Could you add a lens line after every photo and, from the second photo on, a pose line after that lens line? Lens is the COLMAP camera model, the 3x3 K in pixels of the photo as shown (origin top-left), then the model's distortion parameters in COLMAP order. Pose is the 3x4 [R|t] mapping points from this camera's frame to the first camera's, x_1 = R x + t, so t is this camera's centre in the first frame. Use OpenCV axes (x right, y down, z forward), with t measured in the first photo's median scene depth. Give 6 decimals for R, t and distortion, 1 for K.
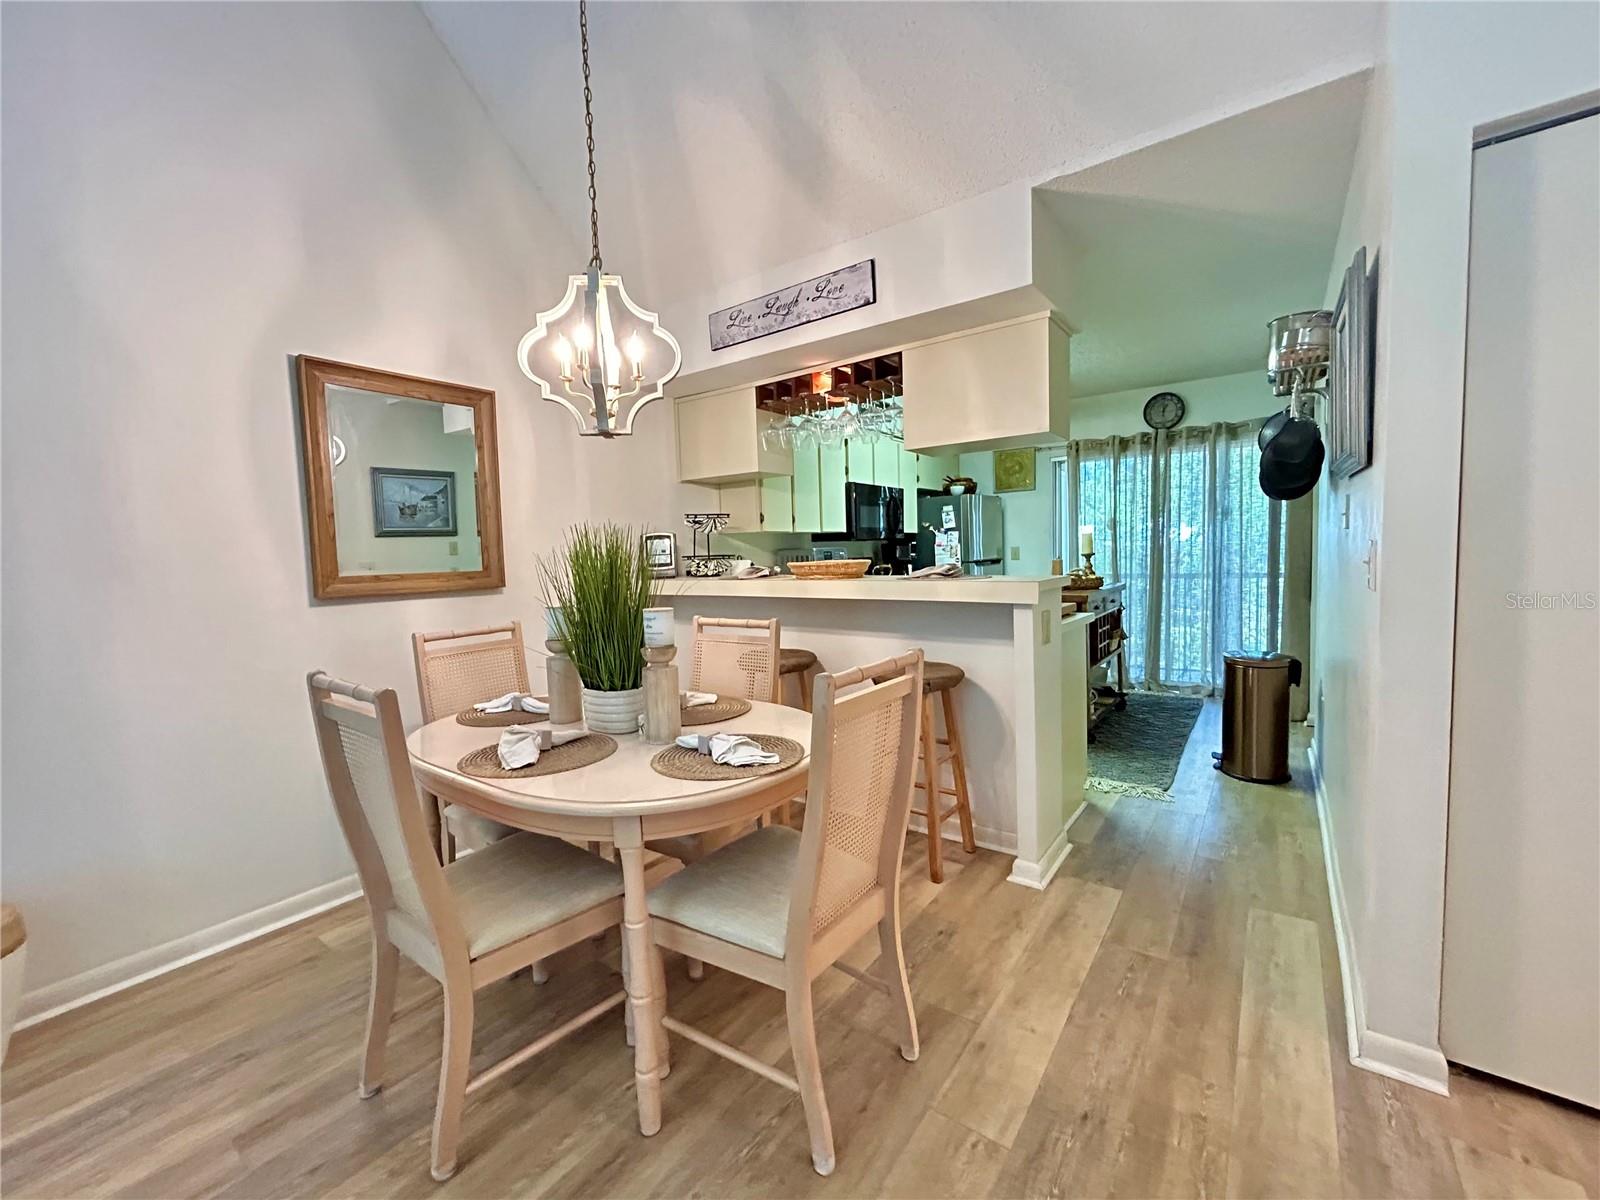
lens RADIAL K [[650.3, 0, 801.1], [0, 650.3, 598.8], [0, 0, 1]] dist [-0.000171, 0.000786]
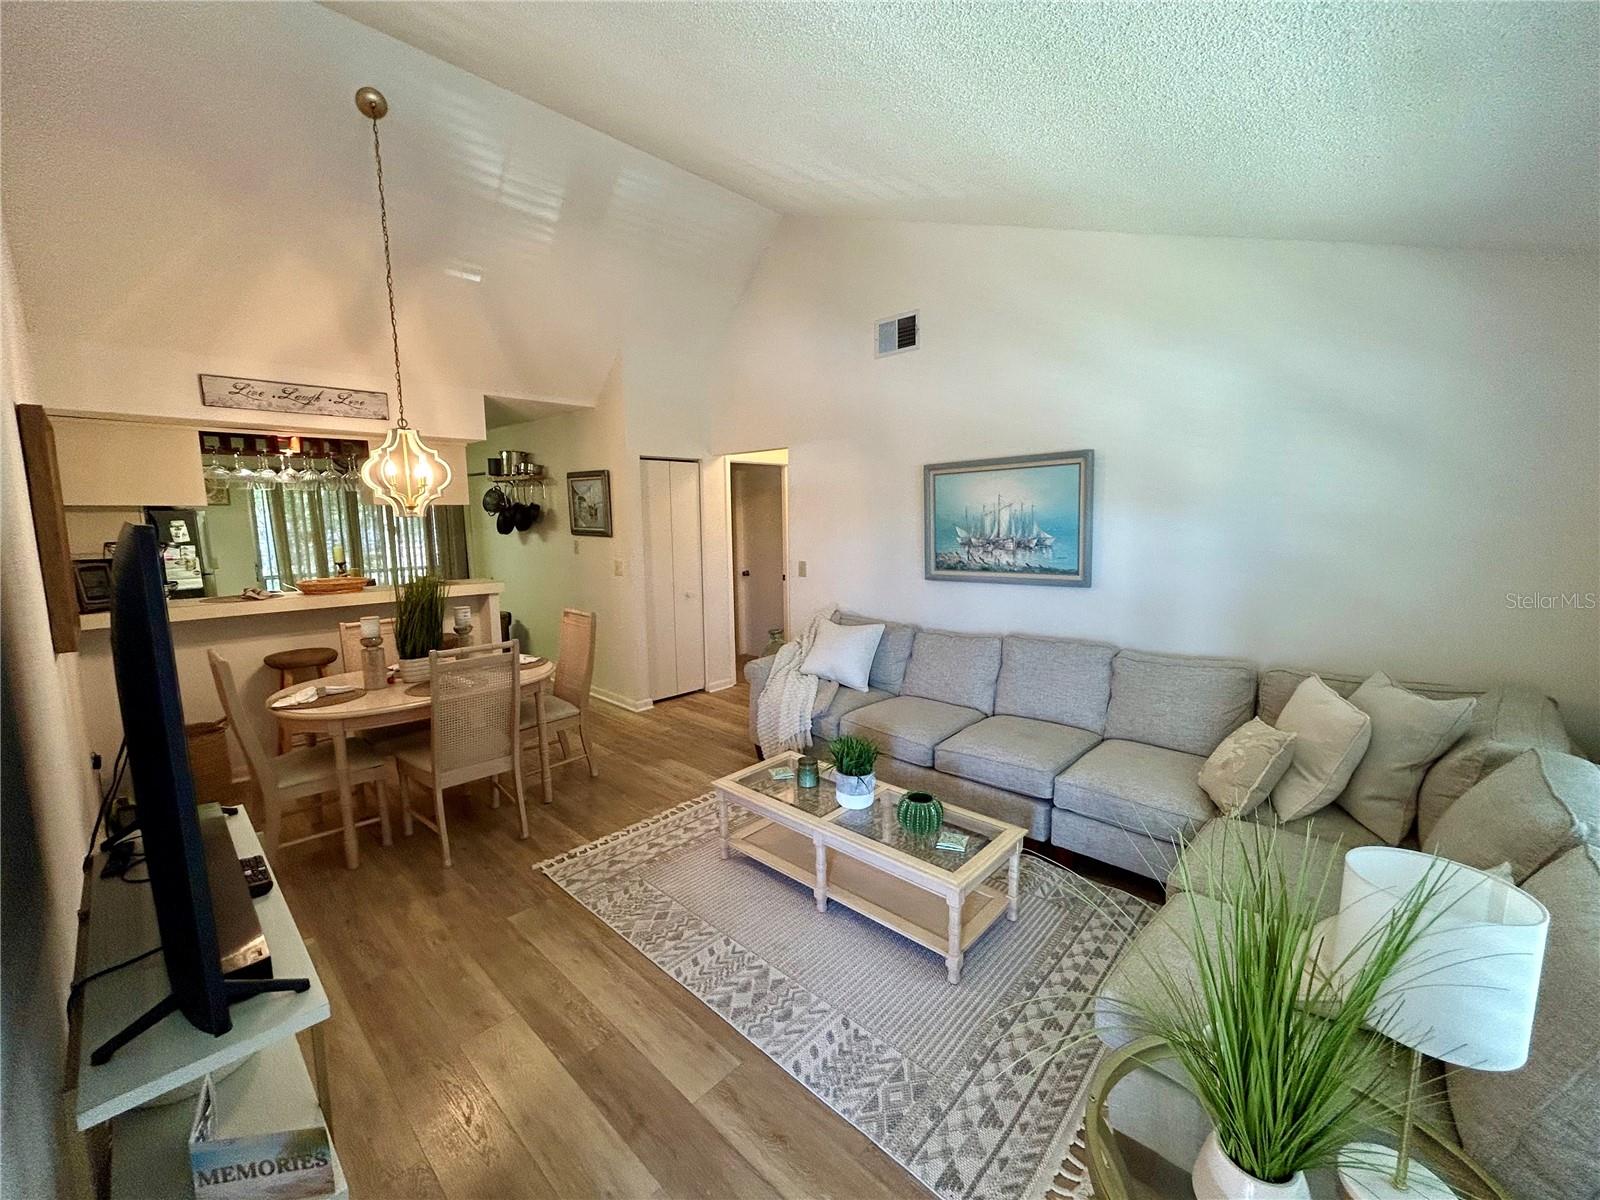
lens RADIAL K [[650.3, 0, 801.1], [0, 650.3, 598.8], [0, 0, 1]] dist [-0.000171, 0.000786]
pose [[0.130580, -0.098229, 0.986560, -0.692857], [0.078088, 0.993007, 0.088535, -0.036042], [-0.988358, 0.065477, 0.137337, -0.107419]]
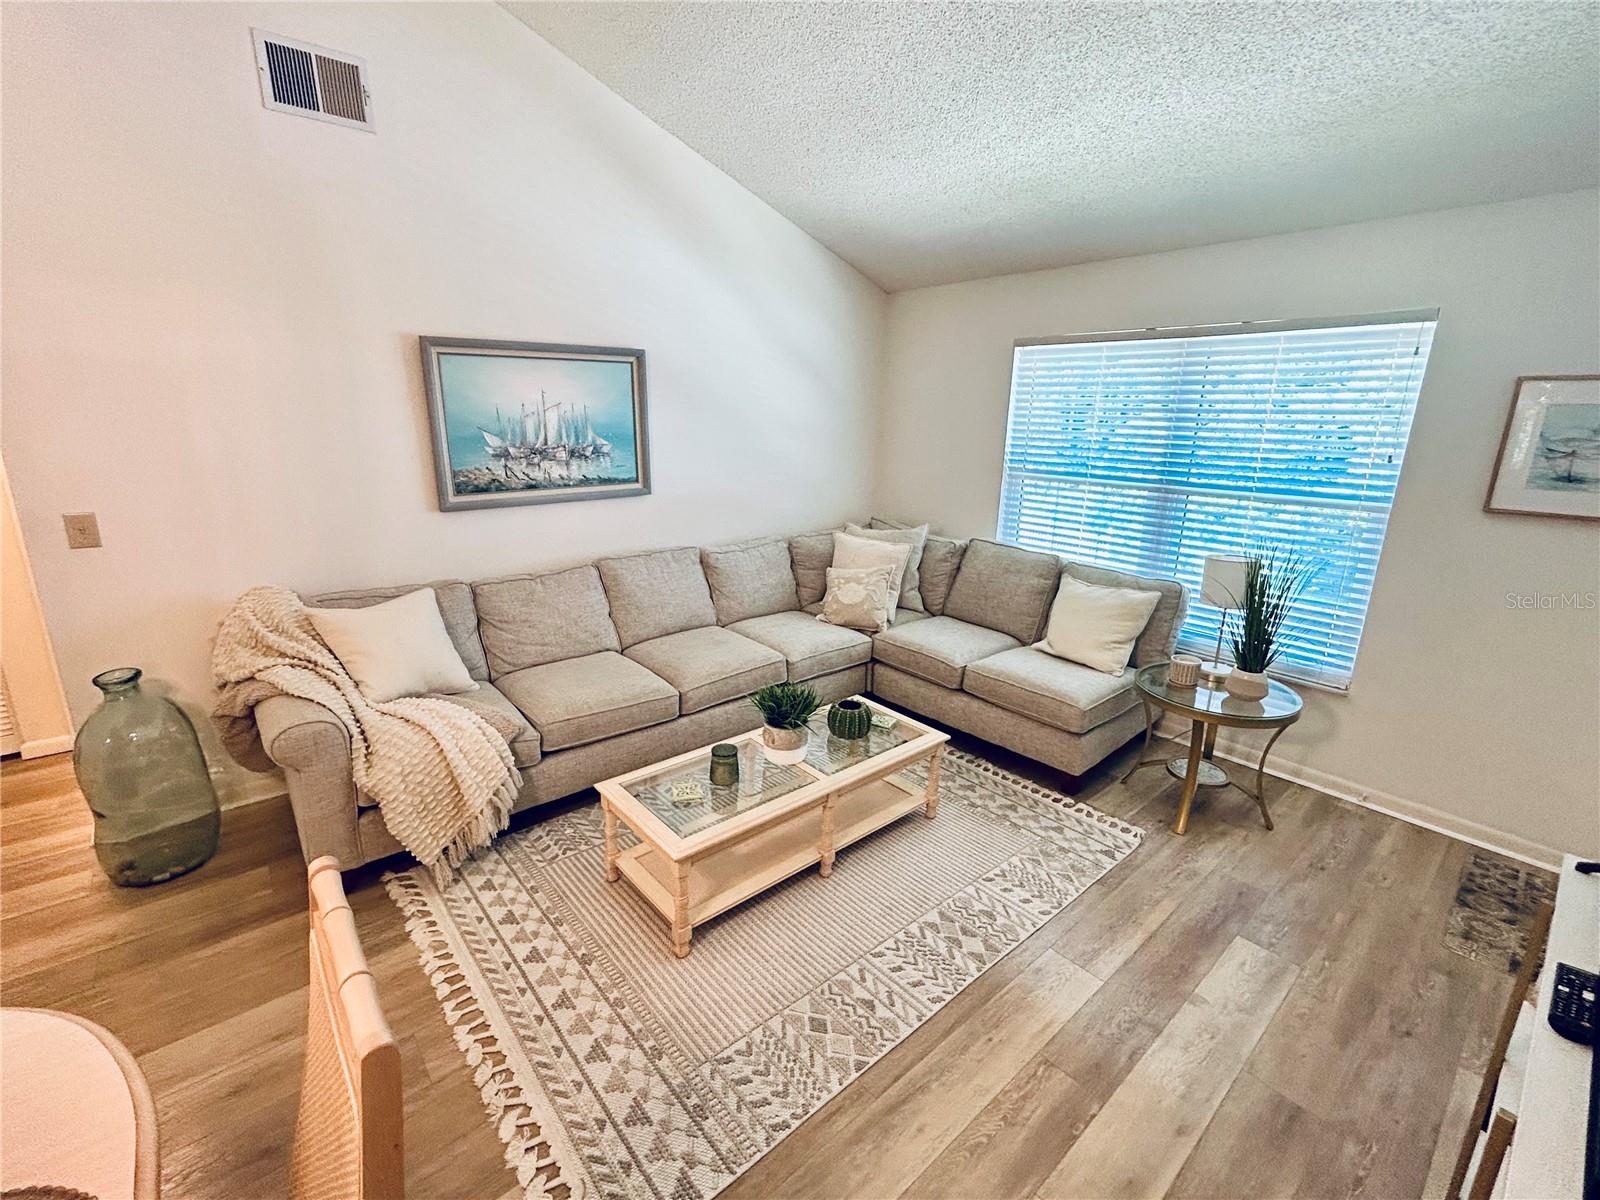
lens RADIAL K [[697.5, 0, 800.8], [0, 697.5, 595.1], [0, 0, 1]] dist [0.000632, 0.000011]
pose [[-0.972265, -0.047479, 0.229011, -0.311492], [0.026638, 0.950326, 0.310114, -0.083355], [-0.232359, 0.307613, -0.922704, 0.340296]]
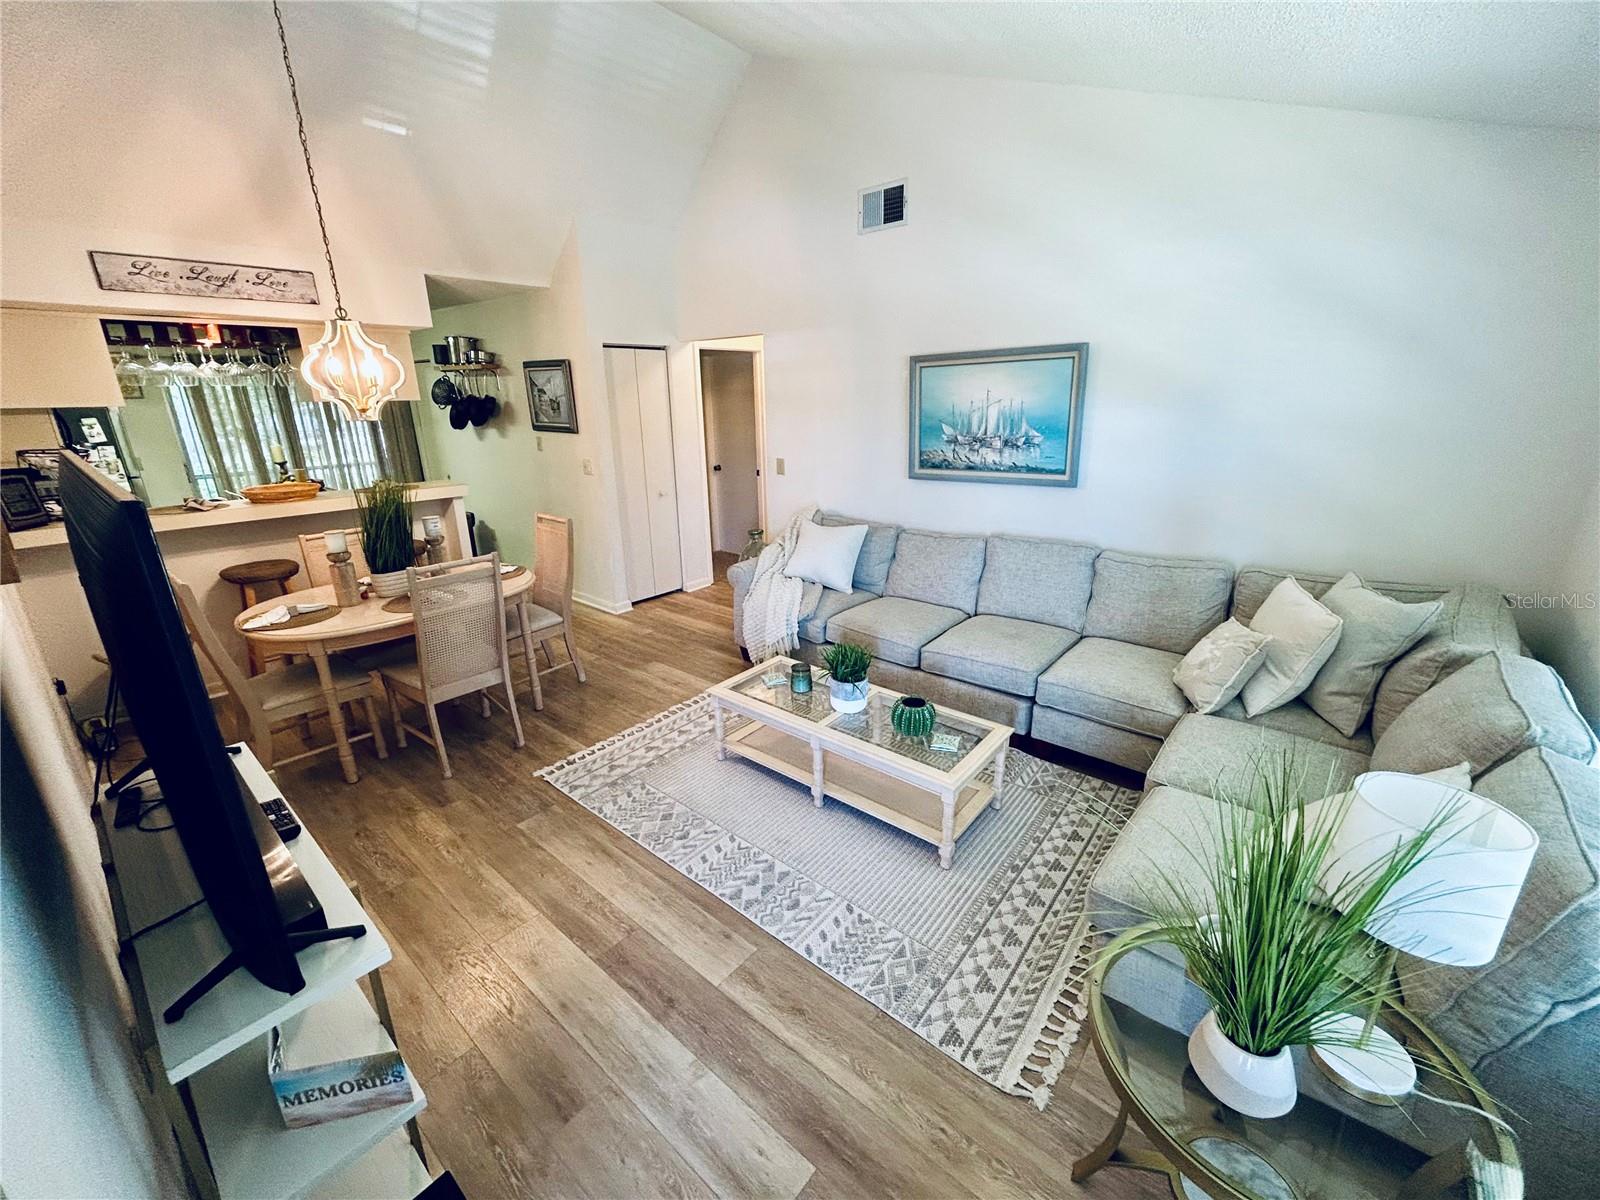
lens RADIAL K [[650.3, 0, 801.1], [0, 650.3, 598.8], [0, 0, 1]] dist [-0.000171, 0.000786]
pose [[0.073009, -0.270049, 0.960074, -0.685204], [0.085054, 0.960822, 0.263792, -0.055431], [-0.993698, 0.062399, 0.093118, -0.084762]]
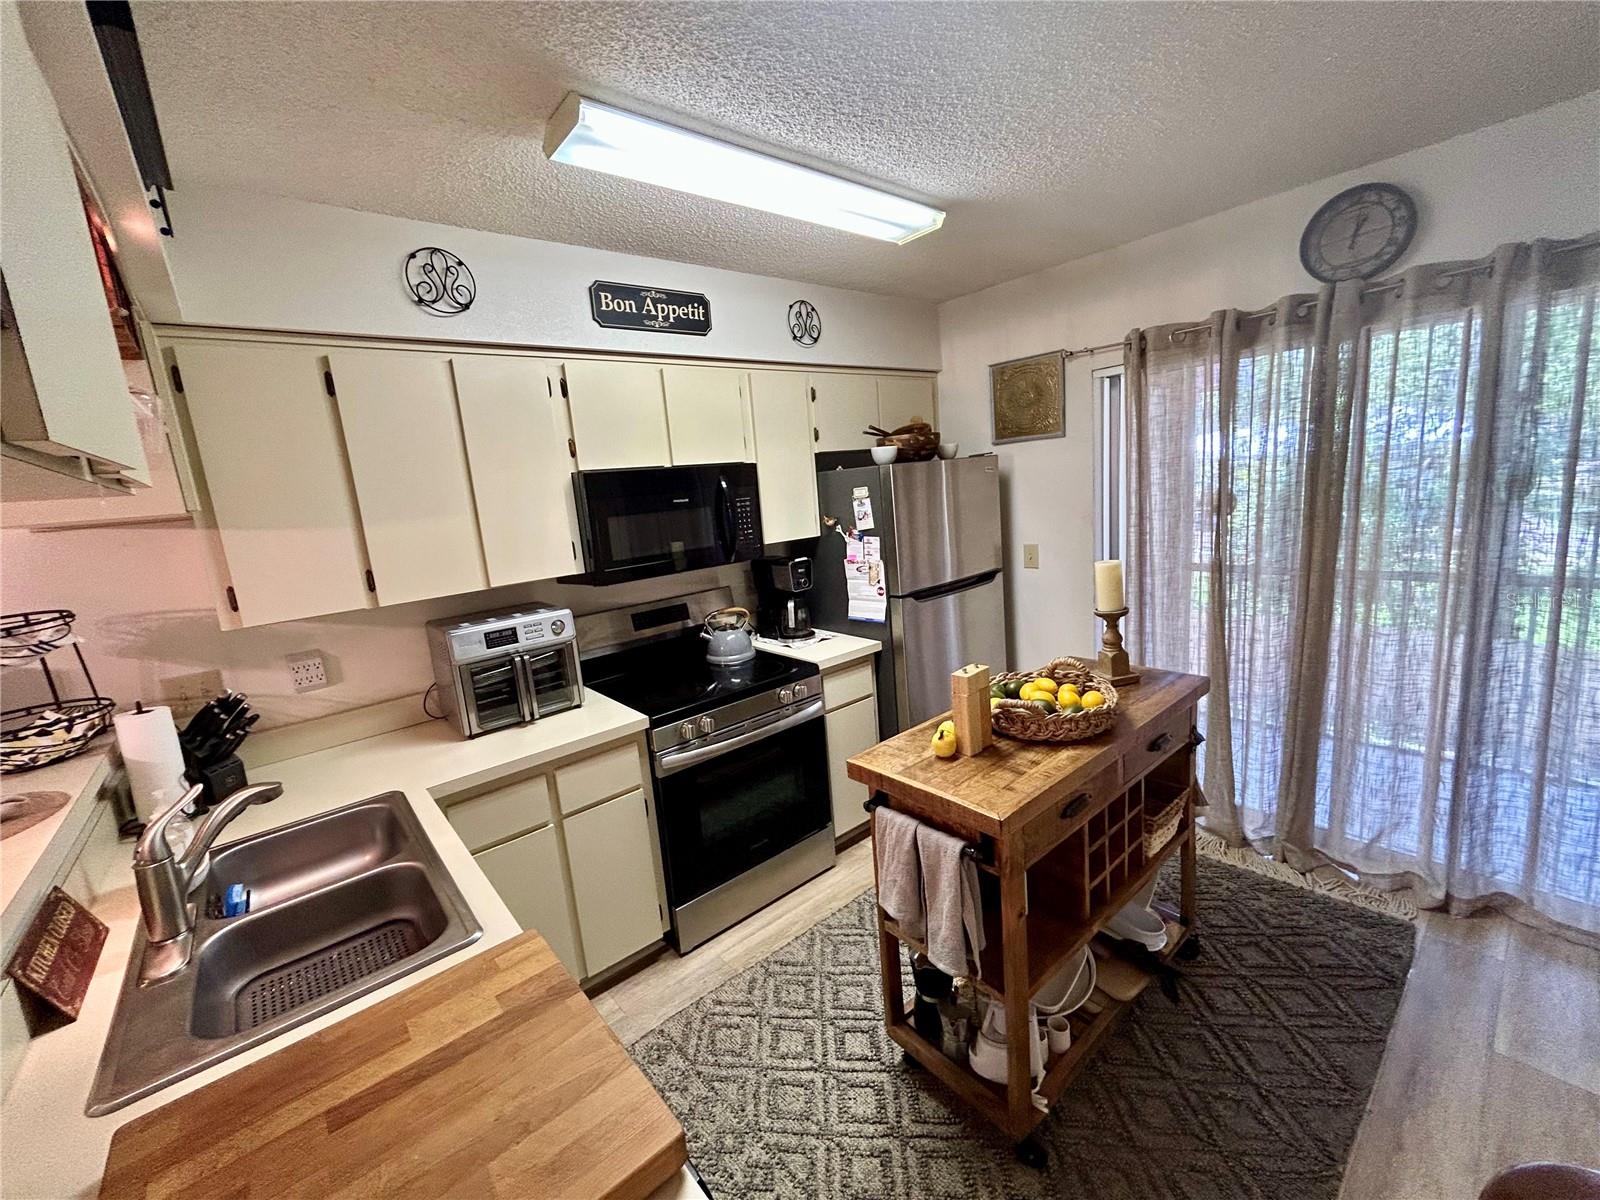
lens RADIAL K [[650.3, 0, 801.1], [0, 650.3, 598.8], [0, 0, 1]] dist [-0.000171, 0.000786]
pose [[0.970568, -0.005786, -0.240758, 0.314958], [0.034382, 0.992800, 0.114746, -0.119773], [0.238361, -0.119647, 0.963778, 0.492913]]
